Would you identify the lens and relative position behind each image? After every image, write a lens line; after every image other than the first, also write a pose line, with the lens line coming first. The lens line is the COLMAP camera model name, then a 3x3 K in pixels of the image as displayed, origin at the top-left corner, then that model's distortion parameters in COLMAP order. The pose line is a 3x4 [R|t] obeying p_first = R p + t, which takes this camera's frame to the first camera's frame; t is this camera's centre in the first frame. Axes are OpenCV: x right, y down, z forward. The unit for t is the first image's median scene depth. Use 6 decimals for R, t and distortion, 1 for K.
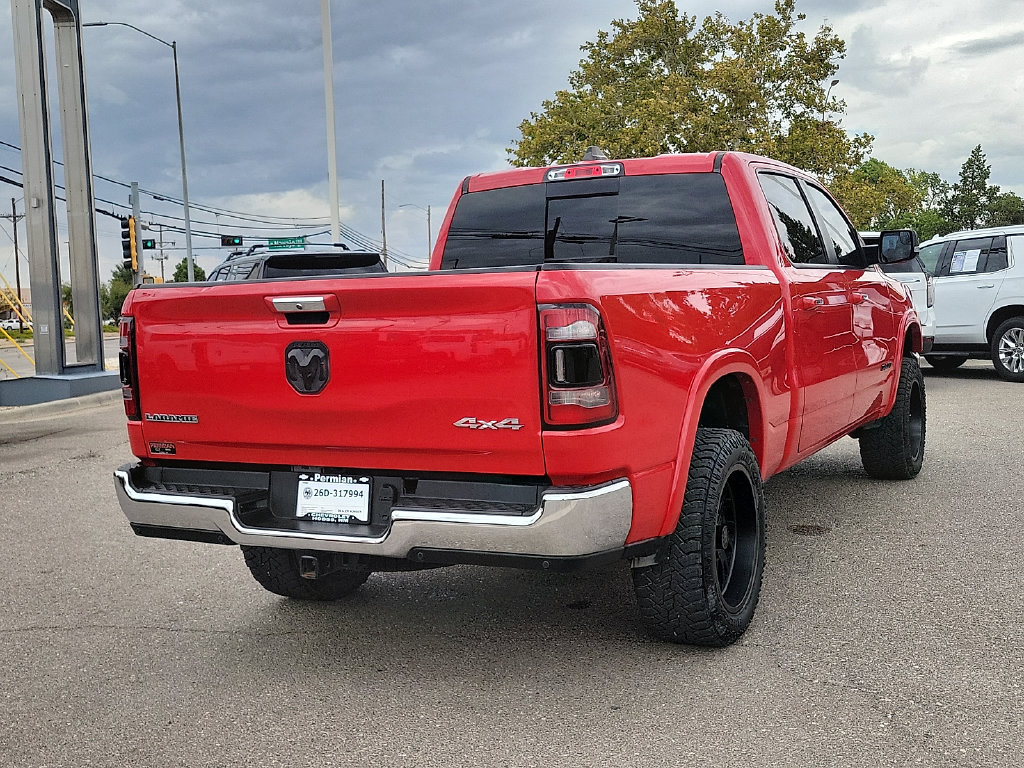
lens RADIAL K [[1225.7, 0, 507.3], [0, 1225.7, 387.3], [0, 0, 1]] dist [0.051951, 0.000000]
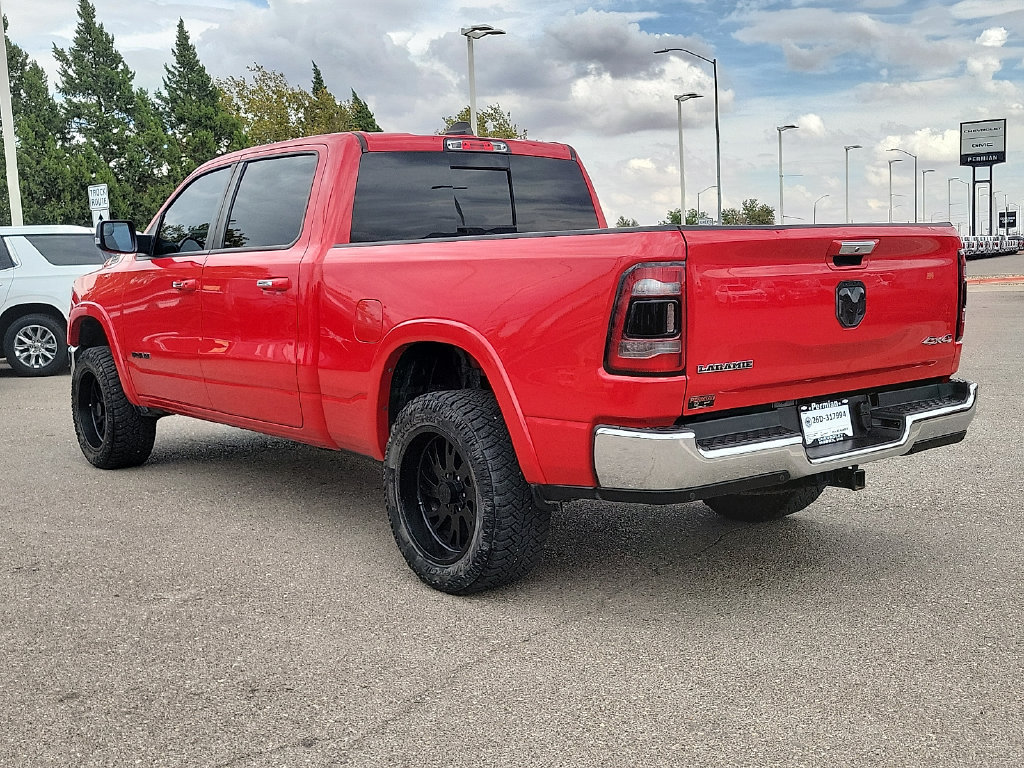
lens RADIAL K [[1194.3, 0, 513.0], [0, 1194.3, 379.9], [0, 0, 1]] dist [0.057842, 0.000000]
pose [[0.379463, -0.069169, 0.922618, -1.017576], [0.089569, 0.995264, 0.037777, -0.012579], [-0.920861, 0.068303, 0.383861, 0.676626]]
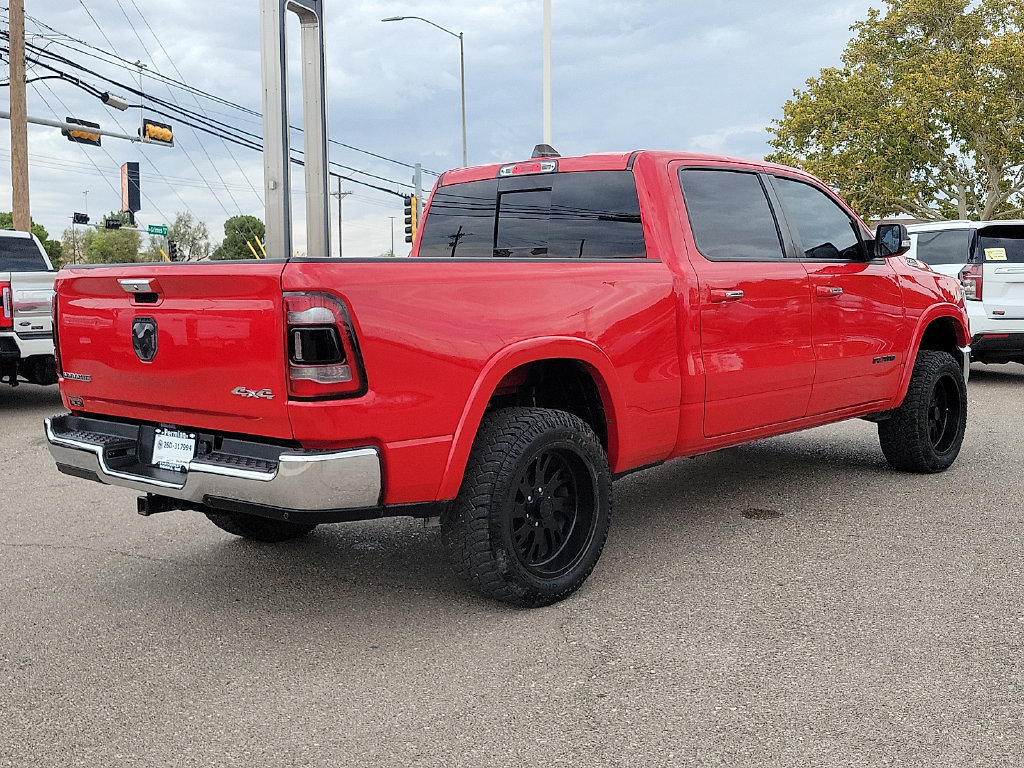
lens RADIAL K [[1194.3, 0, 534.9], [0, 1194.3, 373.8], [0, 0, 1]] dist [0.057842, 0.000000]
pose [[0.970233, 0.043678, -0.238203, 0.376717], [-0.041008, 0.999028, 0.016159, -0.013013], [0.238677, -0.005910, 0.971081, -0.032008]]
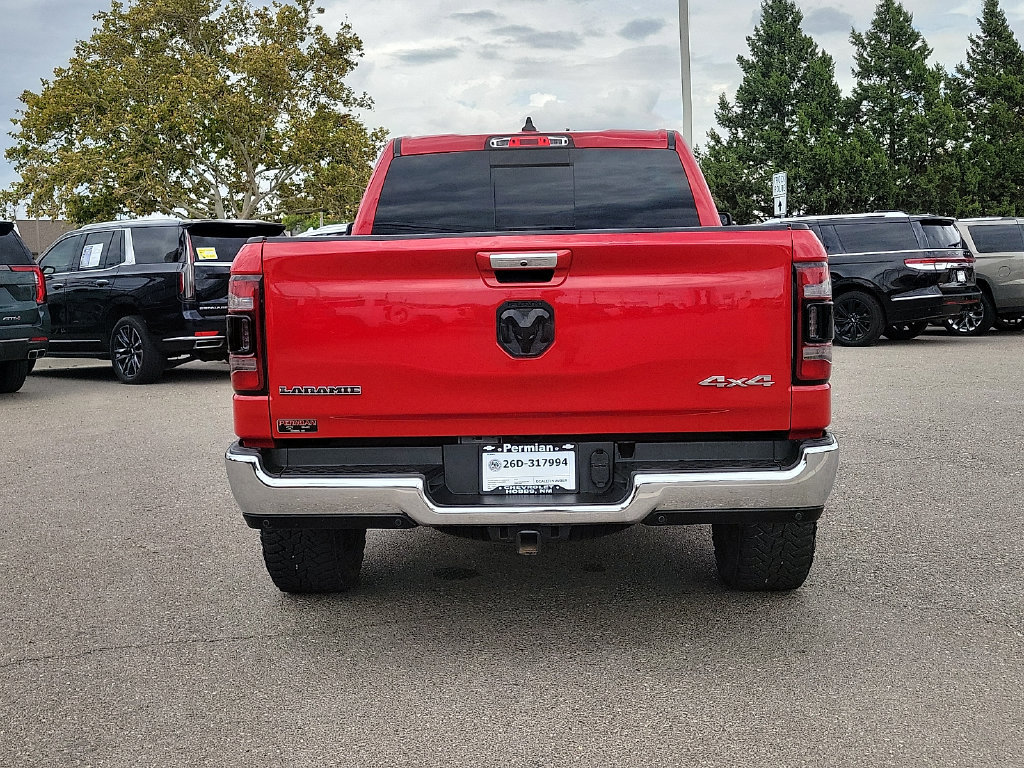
lens RADIAL K [[1225.7, 0, 492.4], [0, 1225.7, 356.5], [0, 0, 1]] dist [0.051951, 0.000000]
pose [[0.902636, -0.017208, 0.430061, -0.459031], [0.024441, 0.999637, -0.011301, 0.011604], [-0.429711, 0.020712, 0.902729, 0.130308]]
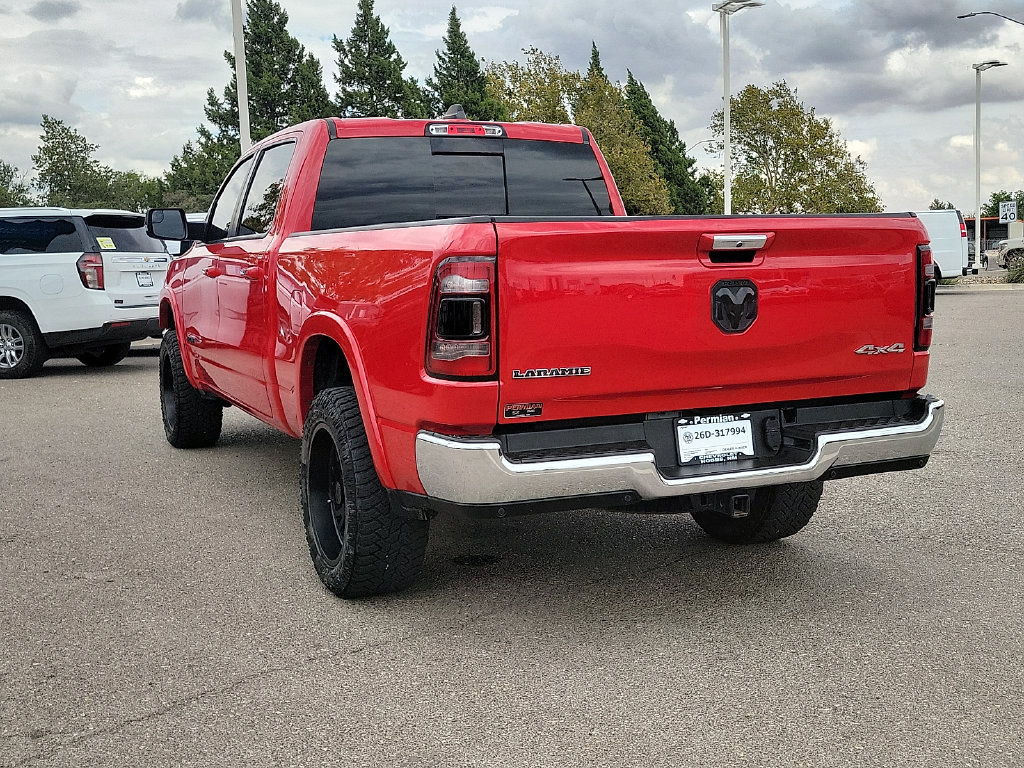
lens RADIAL K [[1225.7, 0, 506.7], [0, 1225.7, 387.1], [0, 0, 1]] dist [0.051951, 0.000000]
pose [[0.602775, -0.064194, 0.795325, -0.837516], [0.061976, 0.997514, 0.033543, 0.003474], [-0.795501, 0.029072, 0.605255, 0.424911]]
